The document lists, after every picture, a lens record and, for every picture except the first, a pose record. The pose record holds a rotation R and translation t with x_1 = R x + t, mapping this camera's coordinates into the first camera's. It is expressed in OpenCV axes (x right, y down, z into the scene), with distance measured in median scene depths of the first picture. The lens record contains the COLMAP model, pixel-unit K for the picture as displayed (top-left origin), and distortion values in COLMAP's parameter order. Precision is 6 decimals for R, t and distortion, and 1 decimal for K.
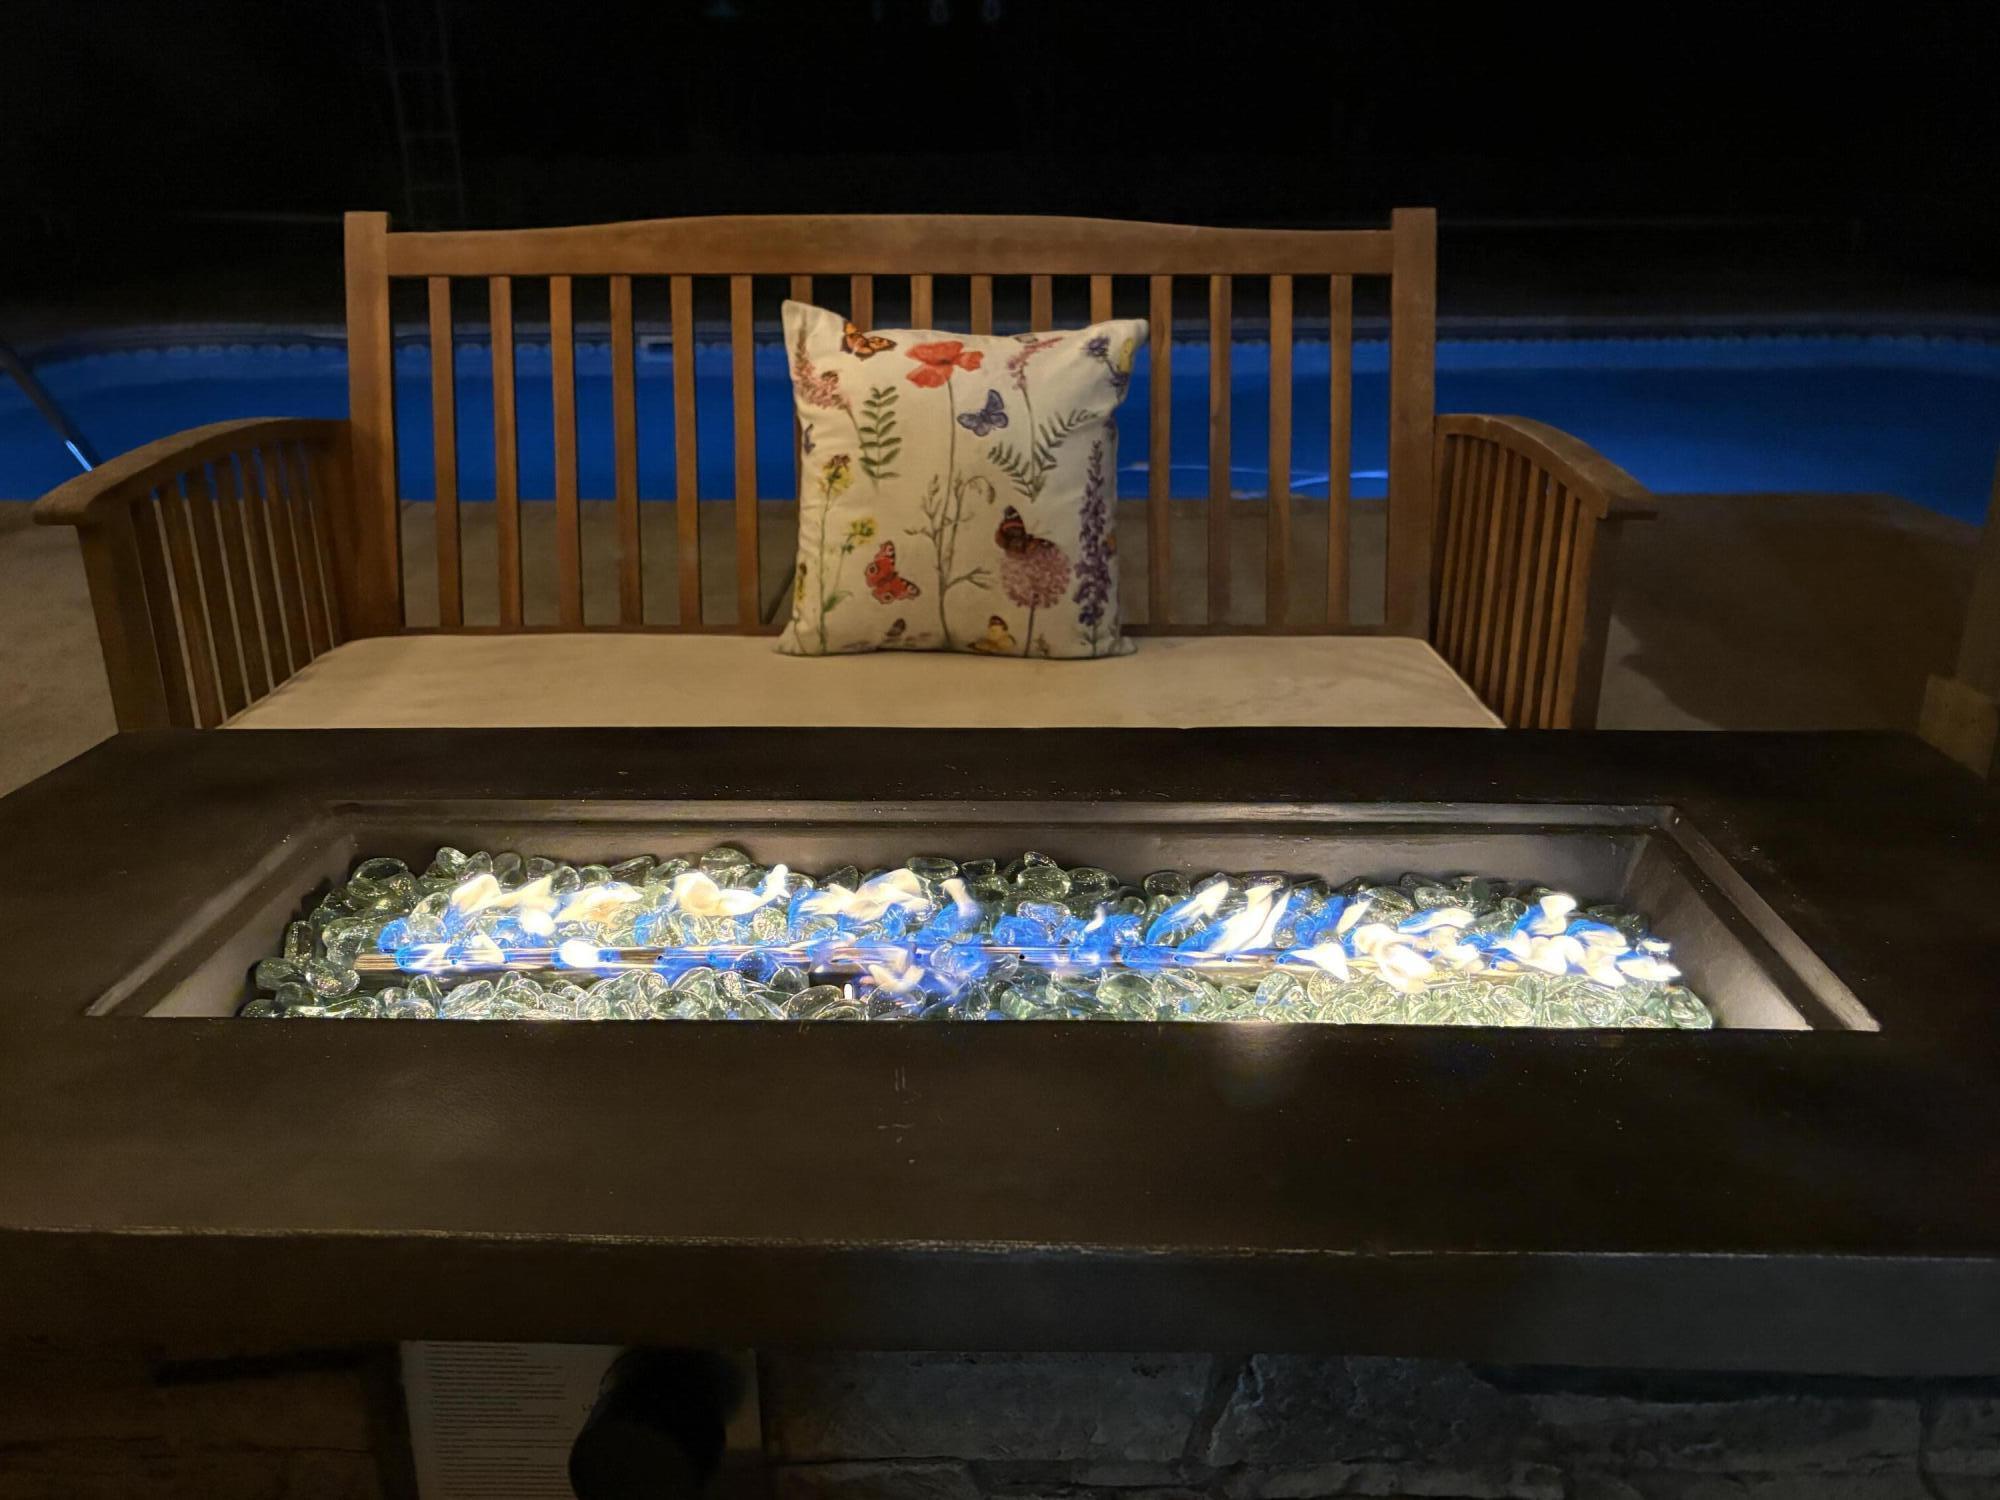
lens RADIAL K [[1681.1, 0, 999.8], [0, 1681.1, 762.2], [0, 0, 1]] dist [0.011651, -0.001214]
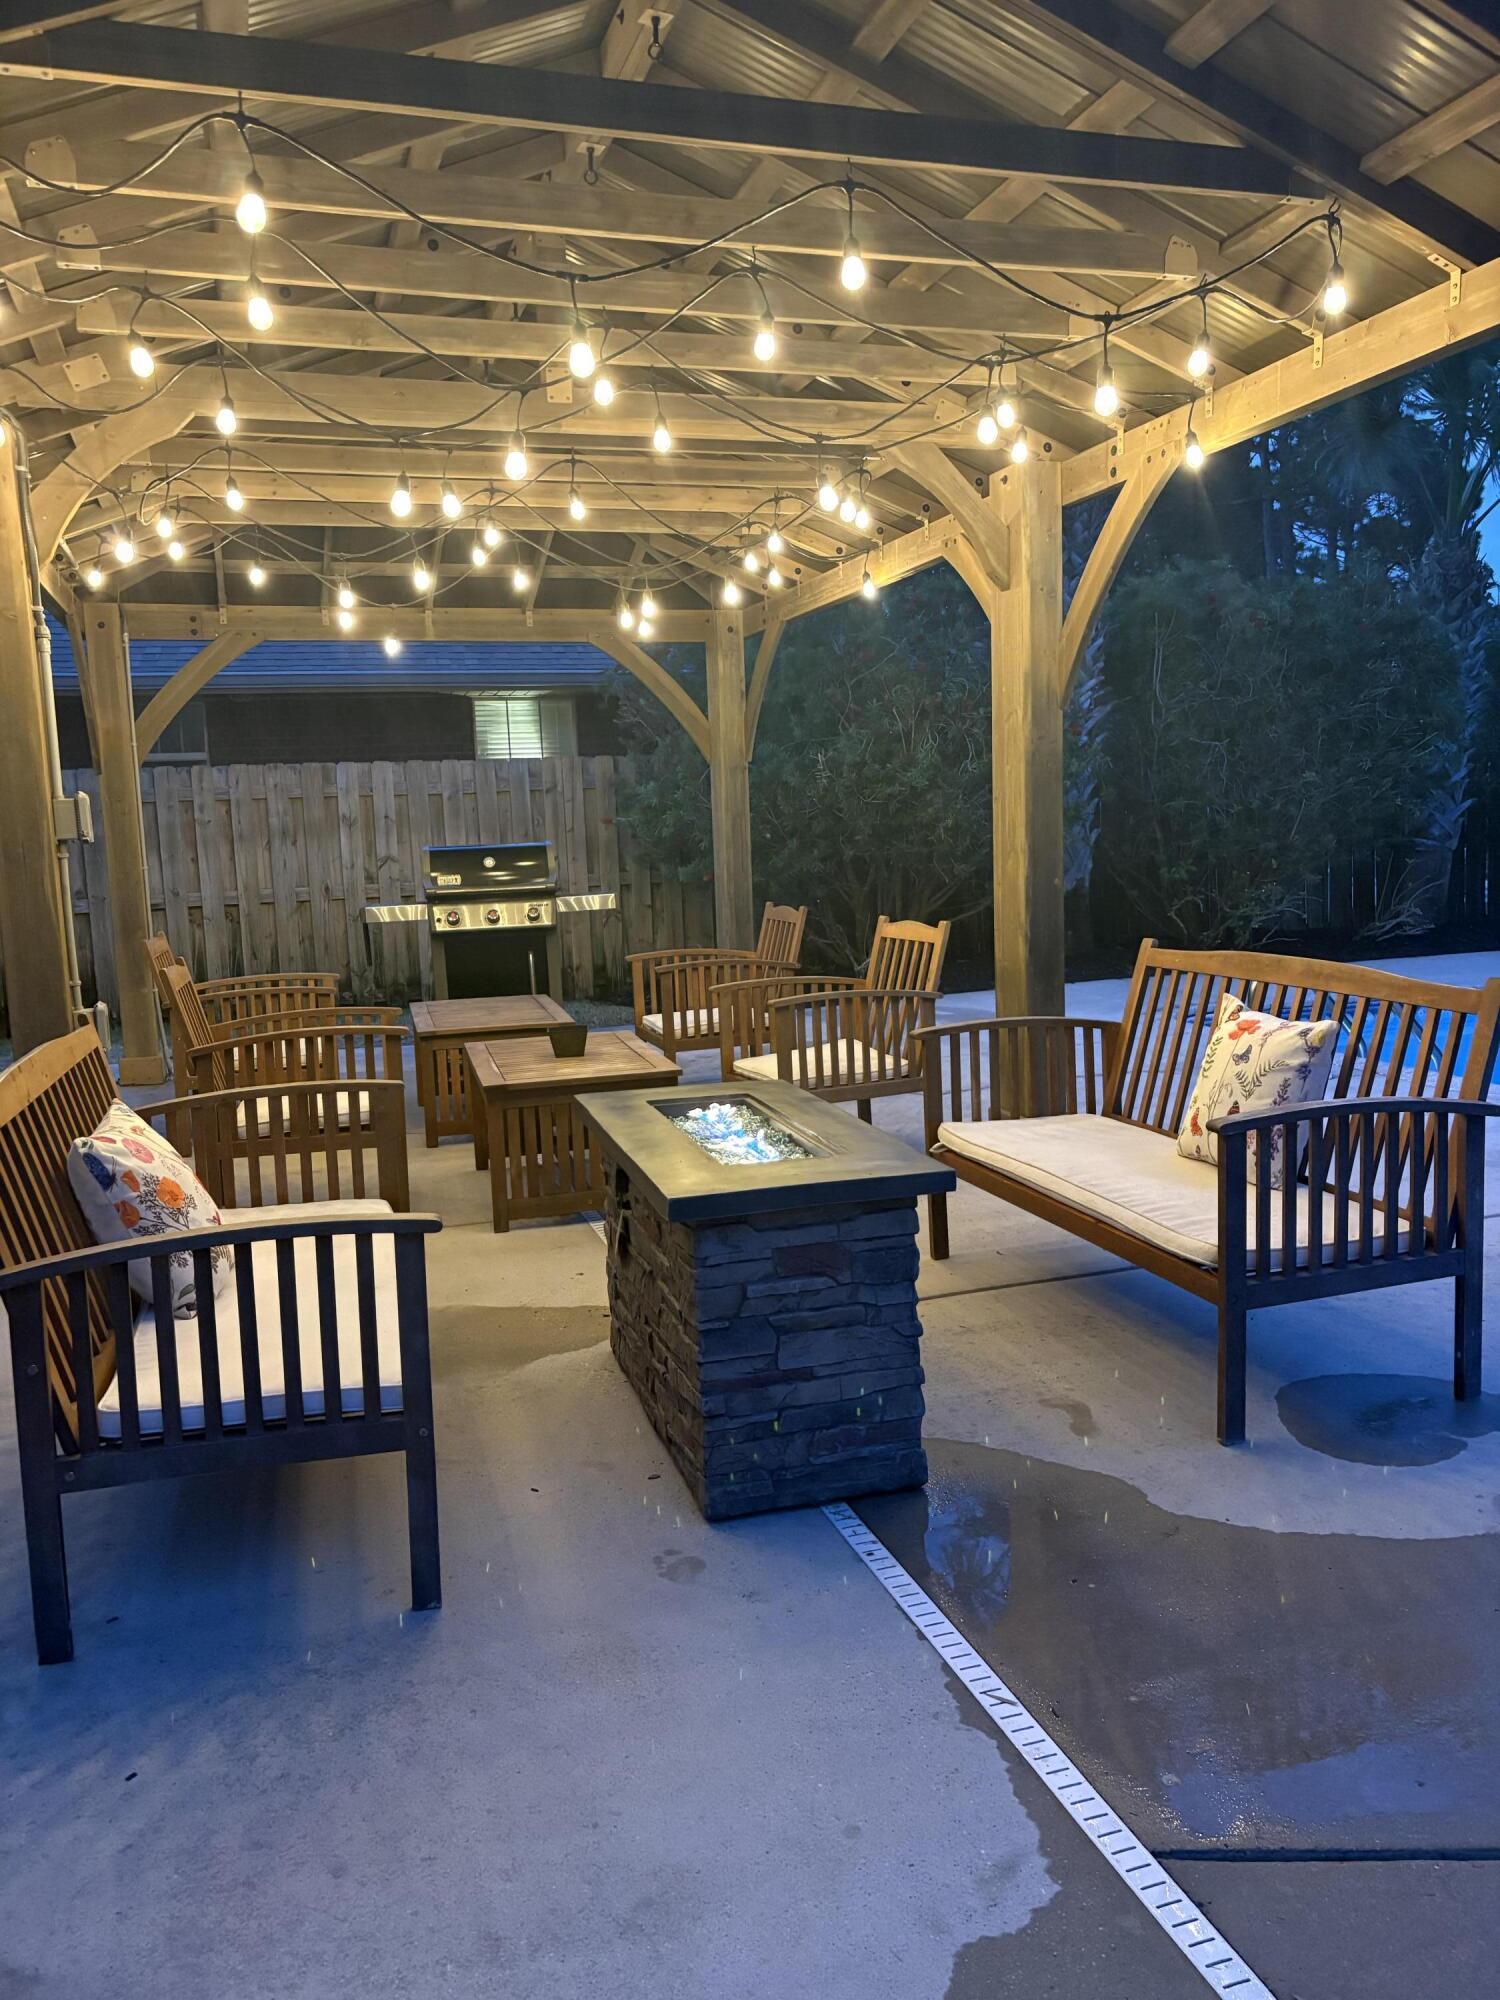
lens RADIAL K [[1510.7, 0, 749.4], [0, 1510.7, 1006.4], [0, 0, 1]] dist [0.058864, -0.051898]
pose [[0.292061, 0.106388, -0.950464, 1.513585], [-0.290269, 0.956778, 0.017900, -0.120502], [0.911287, 0.270662, 0.310318, -0.125336]]
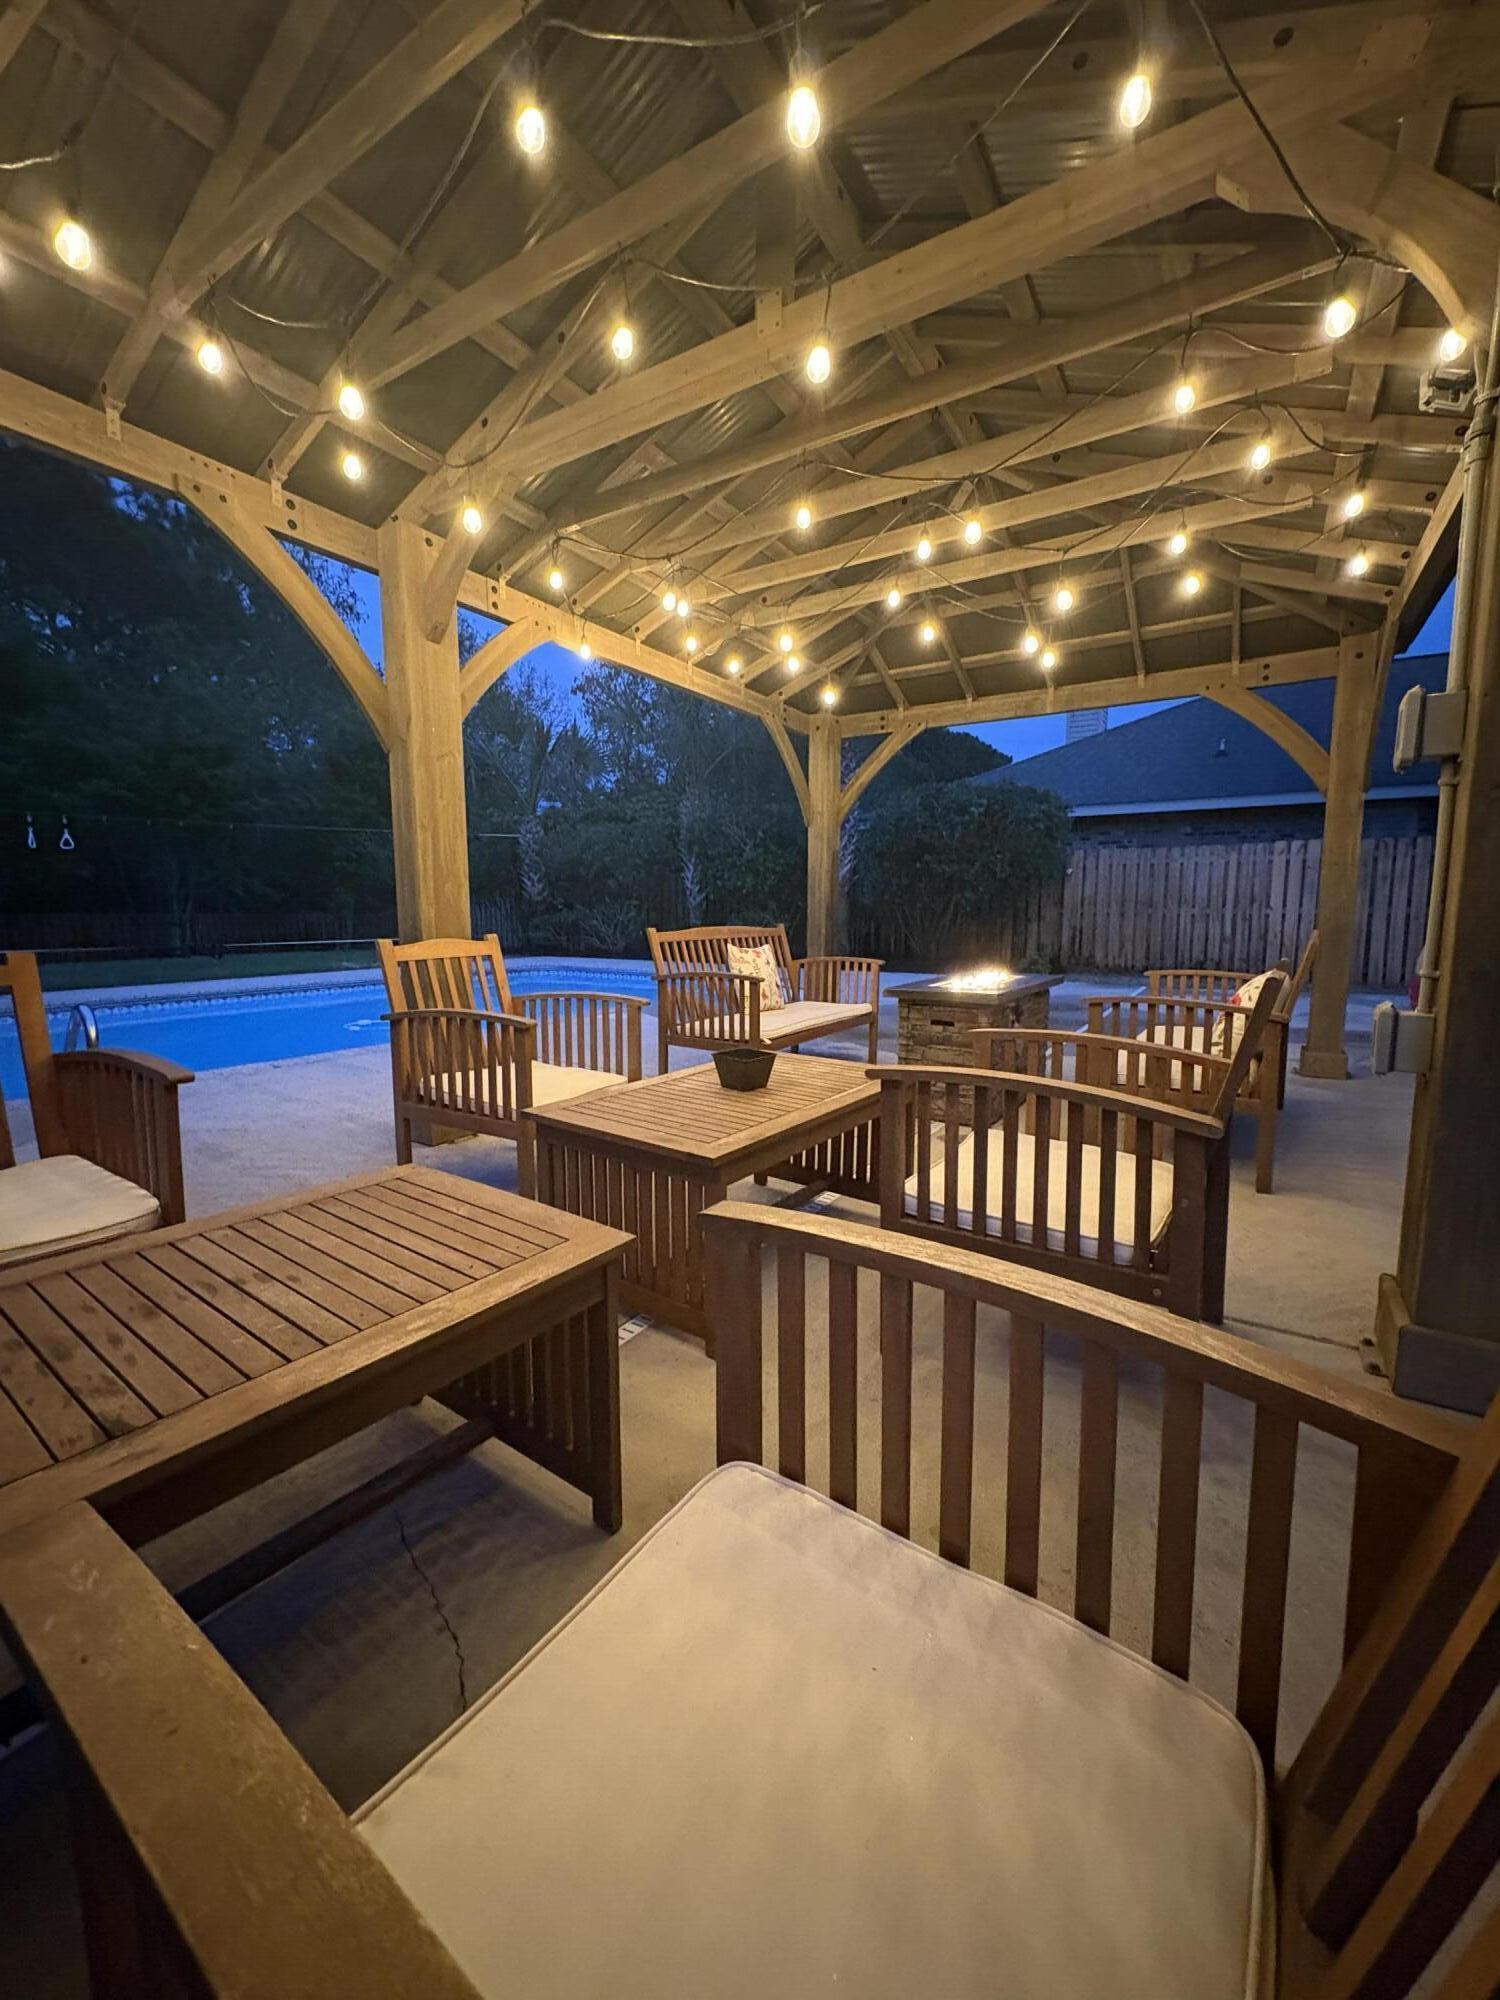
lens RADIAL K [[795.8, 0, 753.5], [0, 795.8, 998.5], [0, 0, 1]] dist [-0.001811, 0.001456]
pose [[0.547732, -0.093497, 0.831413, -1.967384], [0.287368, 0.954304, -0.082001, 0.075225], [-0.785754, 0.283836, 0.549571, -0.237054]]
